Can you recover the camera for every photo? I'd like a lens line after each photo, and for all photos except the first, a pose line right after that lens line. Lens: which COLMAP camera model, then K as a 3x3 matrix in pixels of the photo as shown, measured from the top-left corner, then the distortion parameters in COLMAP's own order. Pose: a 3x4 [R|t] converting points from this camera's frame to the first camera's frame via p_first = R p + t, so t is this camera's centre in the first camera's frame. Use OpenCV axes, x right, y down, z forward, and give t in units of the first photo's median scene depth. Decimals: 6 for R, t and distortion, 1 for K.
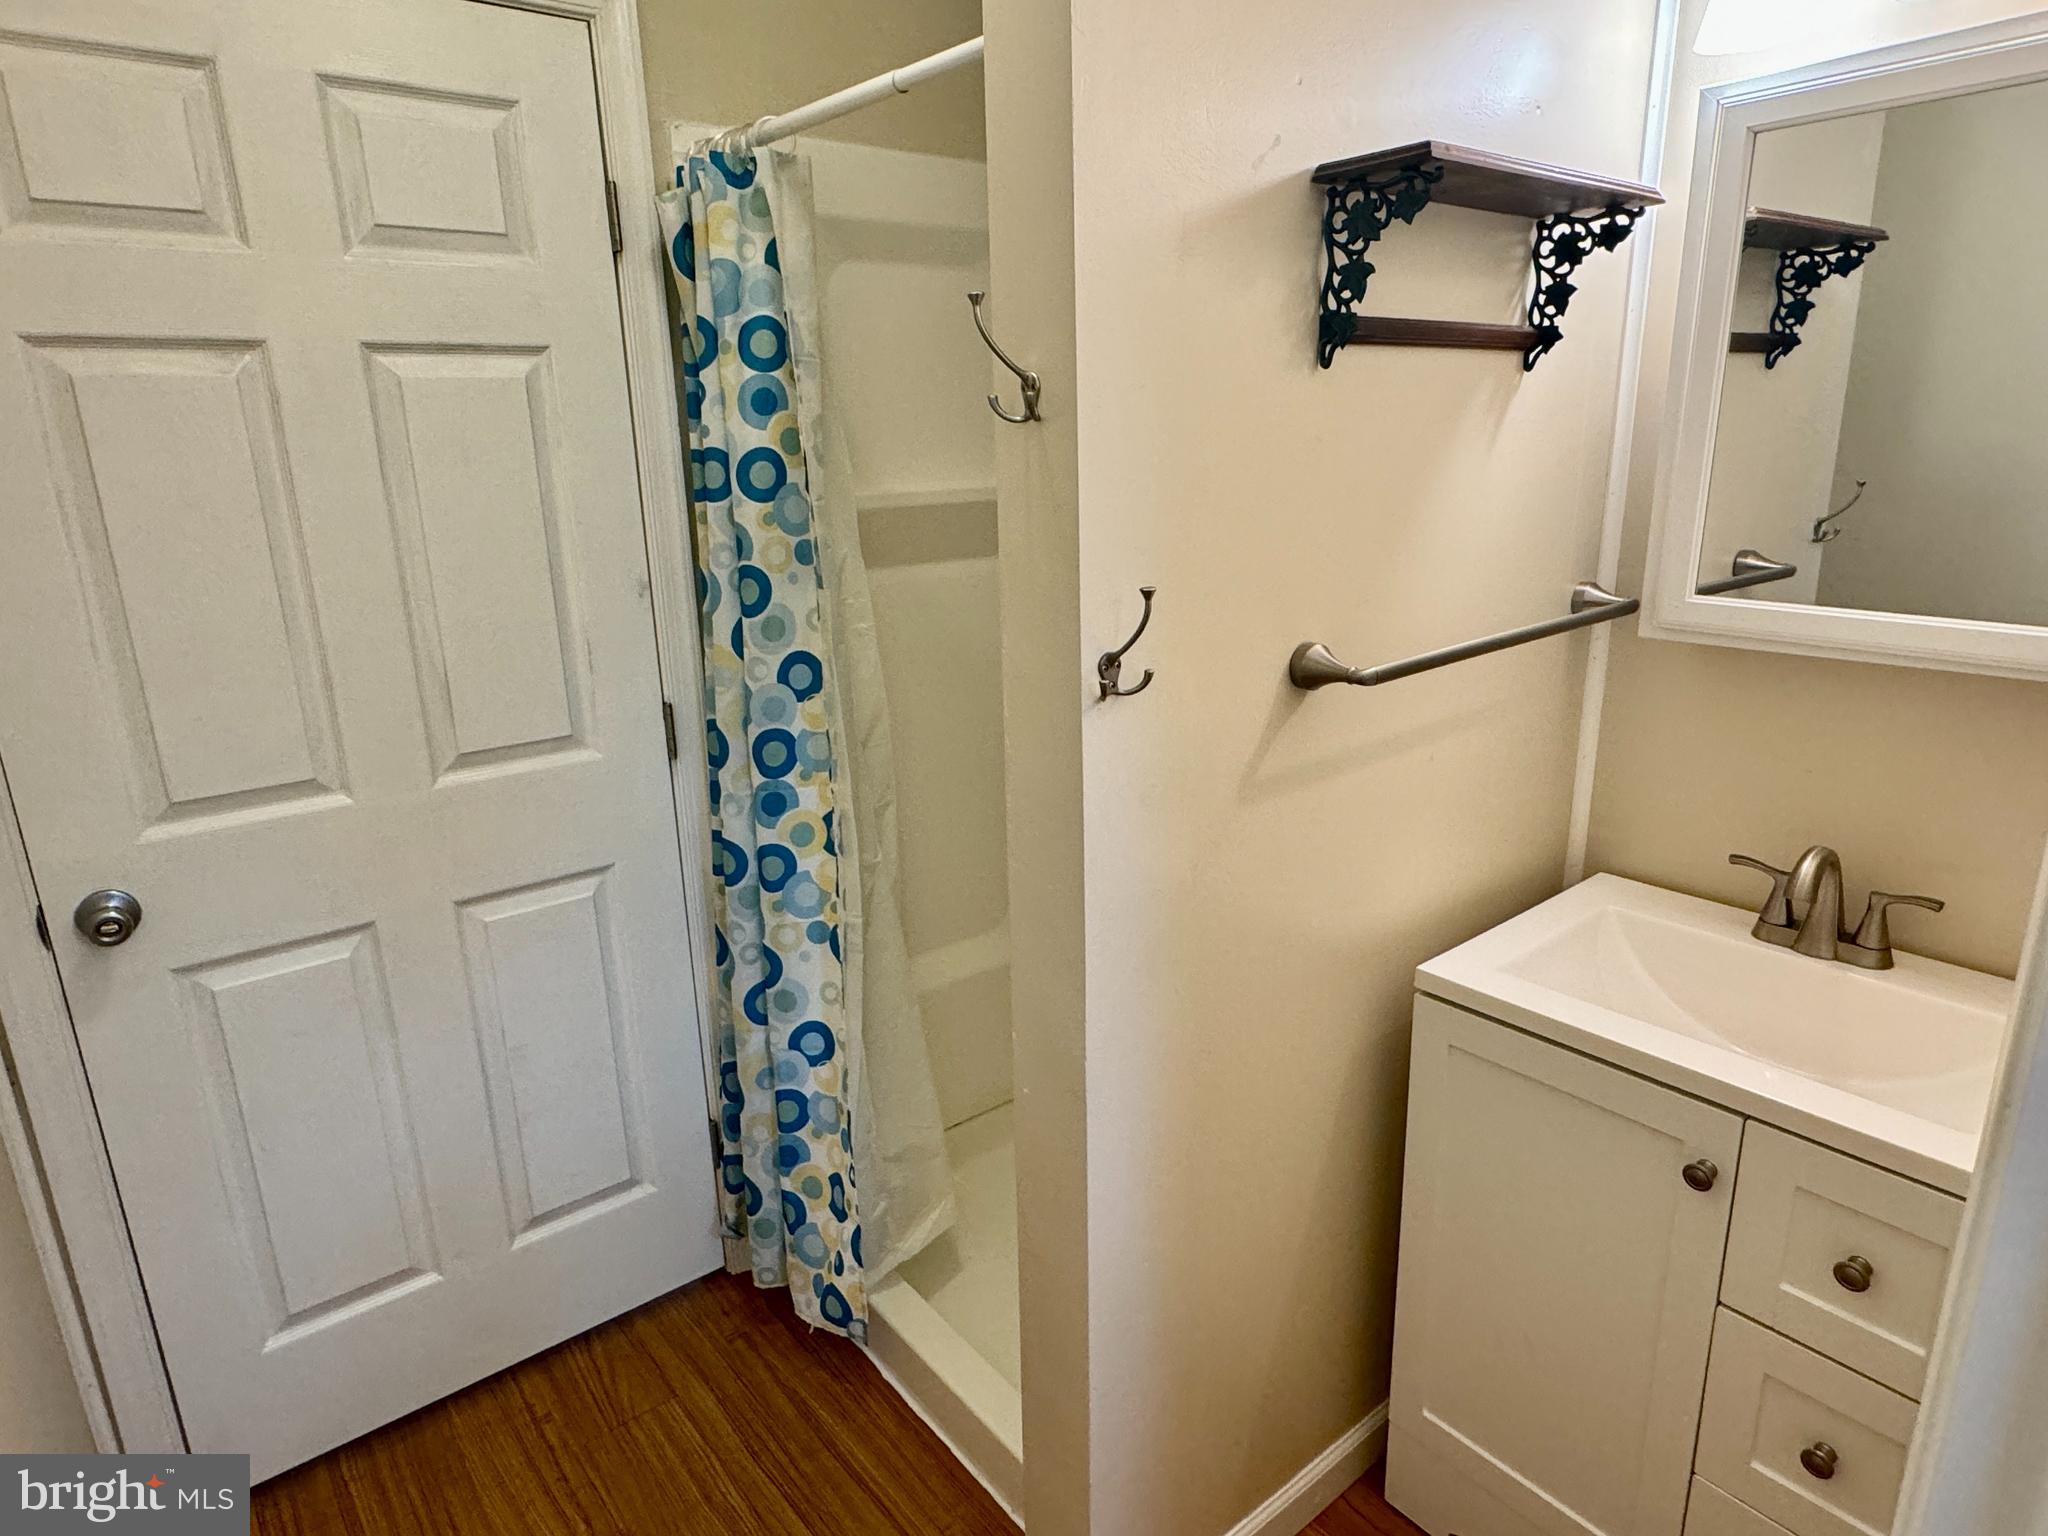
lens RADIAL K [[1187.9, 0, 1016.1], [0, 1187.9, 764.6], [0, 0, 1]] dist [-0.003245, 0.000448]
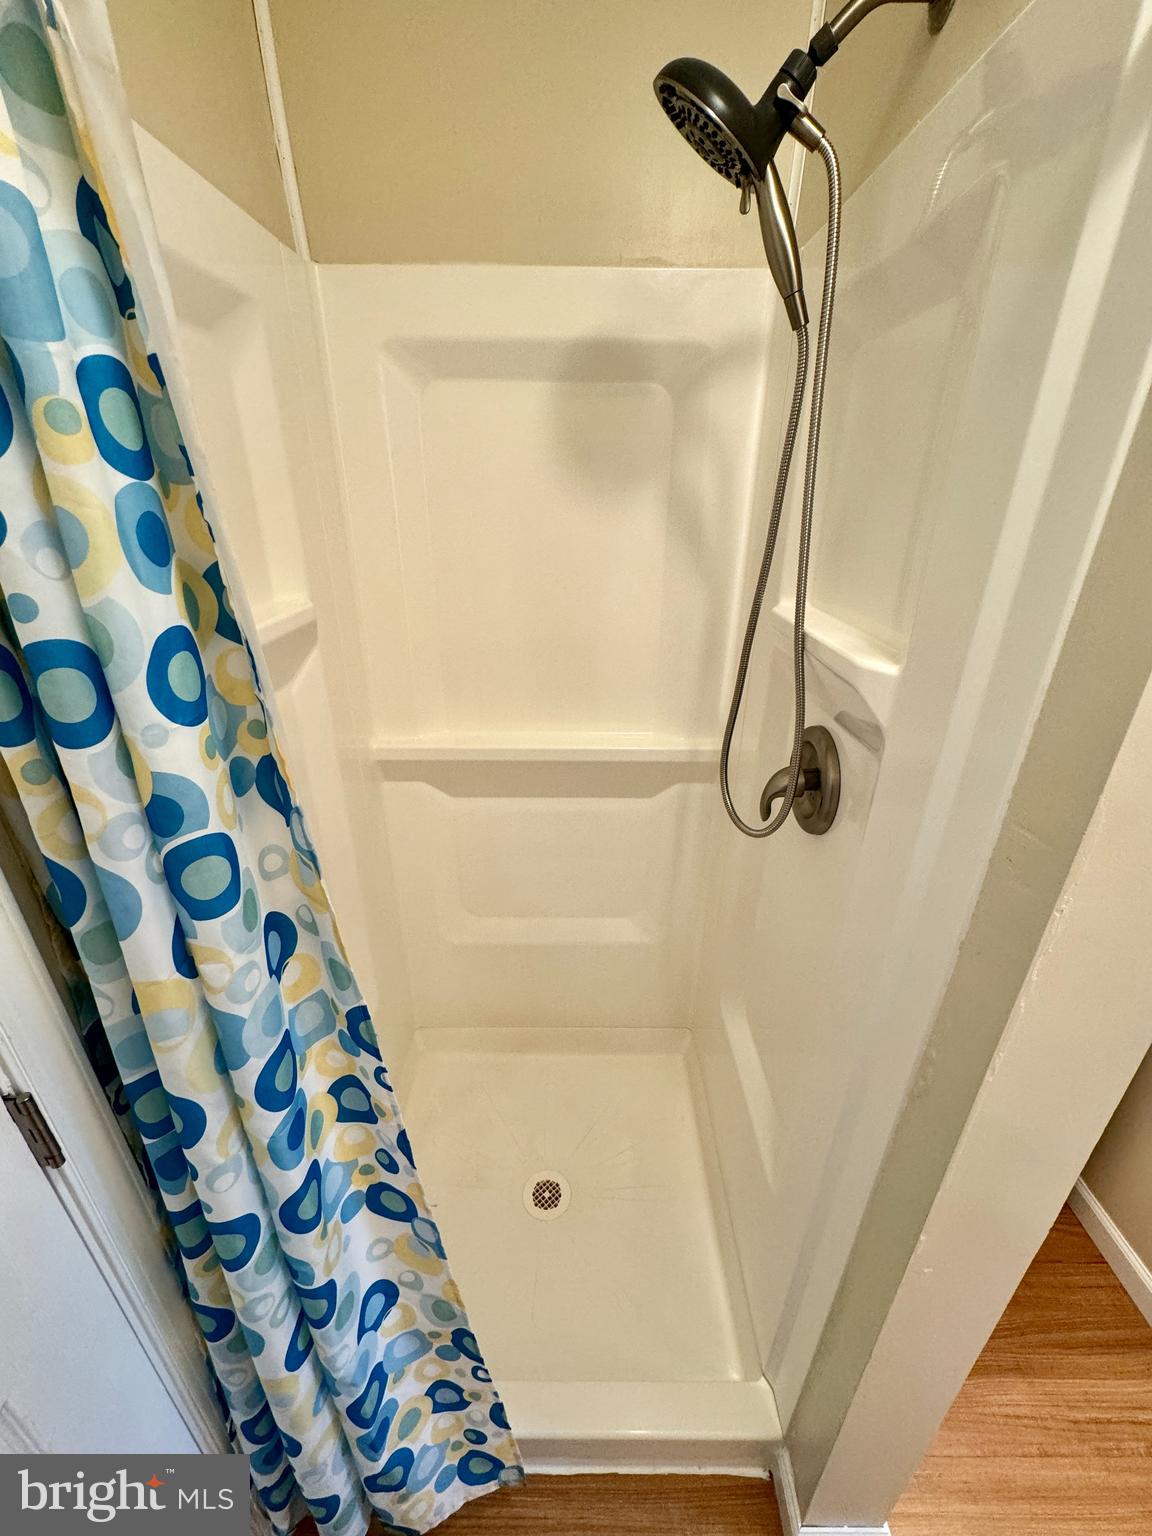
lens RADIAL K [[614.1, 0, 576.0], [0, 614.1, 768.0], [0, 0, 1]] dist [-0.019256, -0.000022]
pose [[0.623653, -0.296593, 0.723249, -0.312322], [0.192526, 0.955003, 0.225617, -0.231237], [-0.757622, -0.001462, 0.652692, 0.679405]]
